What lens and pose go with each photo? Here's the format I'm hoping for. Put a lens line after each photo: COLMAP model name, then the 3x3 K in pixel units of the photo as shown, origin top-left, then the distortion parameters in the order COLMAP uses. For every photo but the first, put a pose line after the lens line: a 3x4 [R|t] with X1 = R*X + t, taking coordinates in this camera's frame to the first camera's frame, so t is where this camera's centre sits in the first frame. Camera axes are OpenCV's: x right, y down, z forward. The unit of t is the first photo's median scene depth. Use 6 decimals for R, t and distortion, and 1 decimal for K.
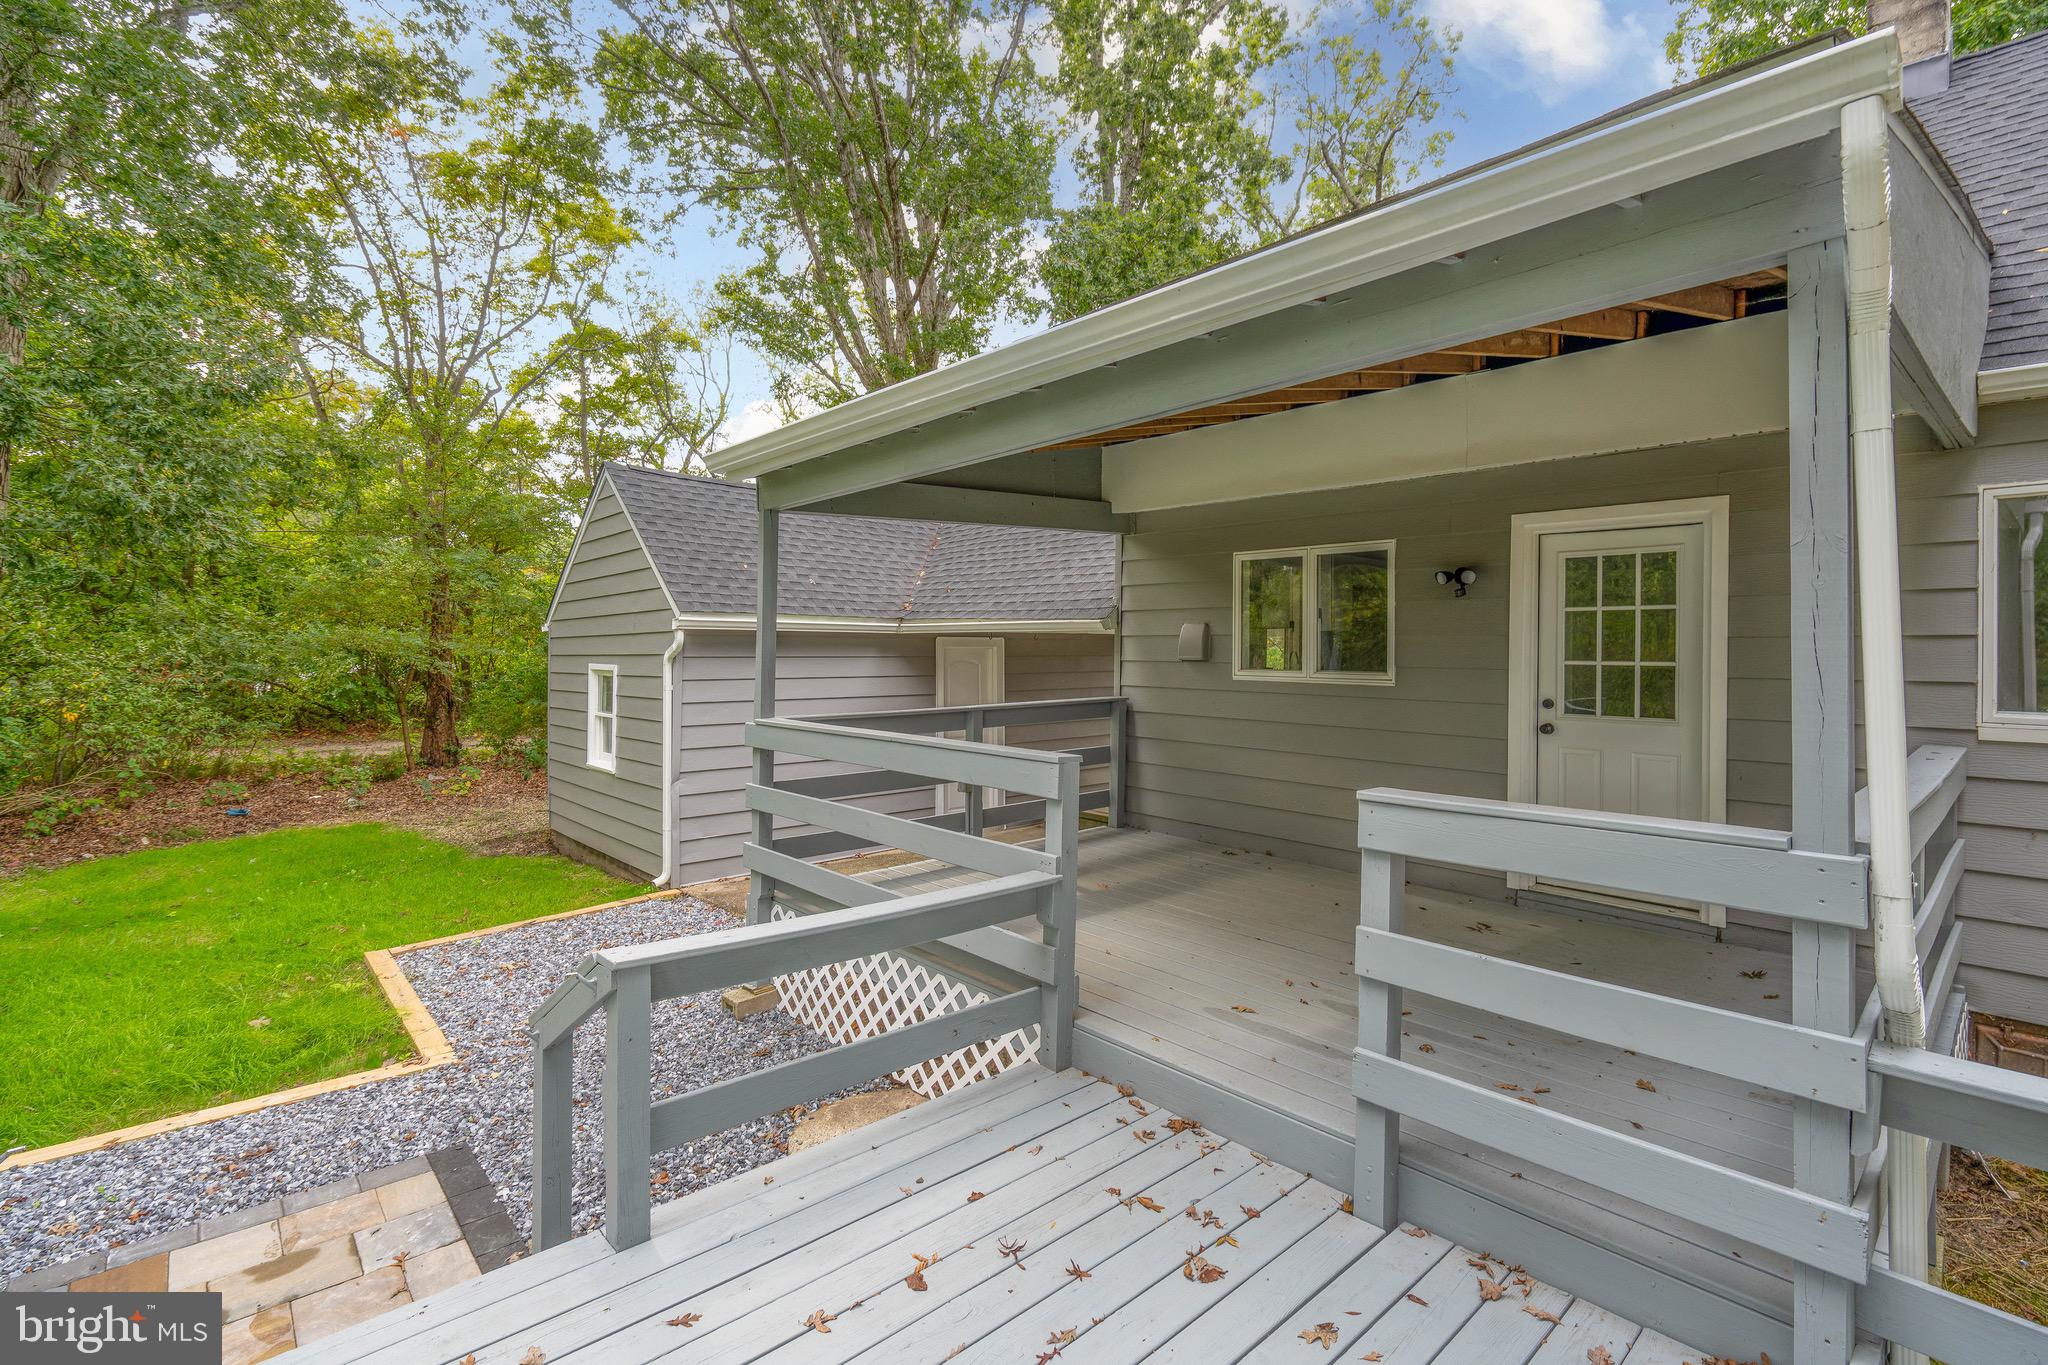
lens RADIAL K [[932.2, 0, 1036.3], [0, 932.2, 672.6], [0, 0, 1]] dist [-0.004570, 0.000033]
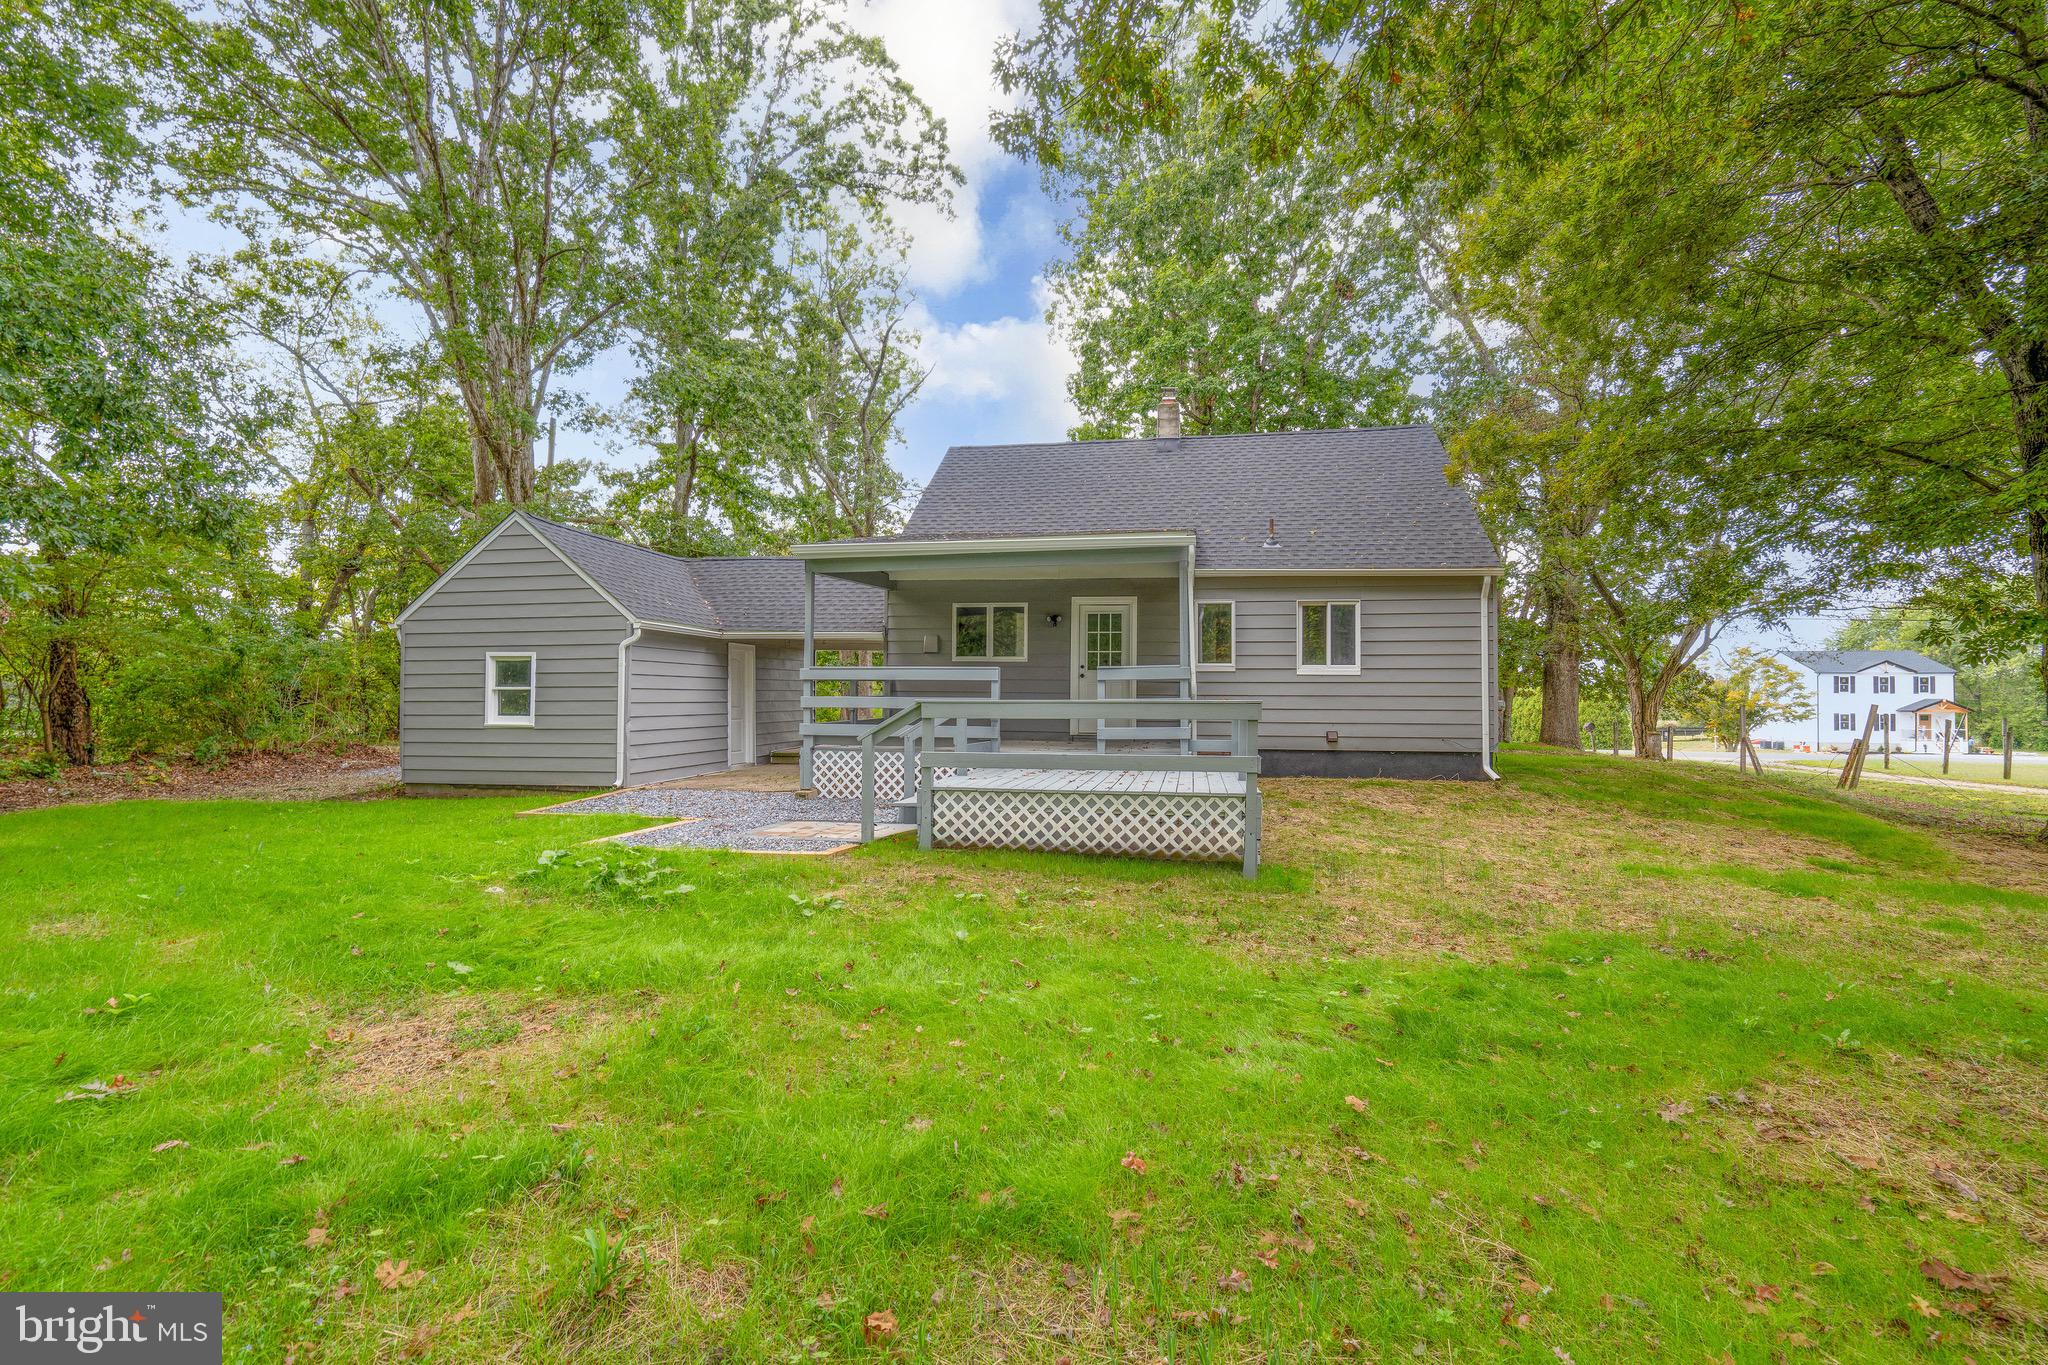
lens RADIAL K [[932.2, 0, 1016.8], [0, 932.2, 684.5], [0, 0, 1]] dist [-0.004570, 0.000033]
pose [[0.806356, 0.008056, 0.591375, -1.111281], [0.012966, 0.999426, -0.031295, 0.154323], [-0.591288, 0.032902, 0.805789, -0.991779]]
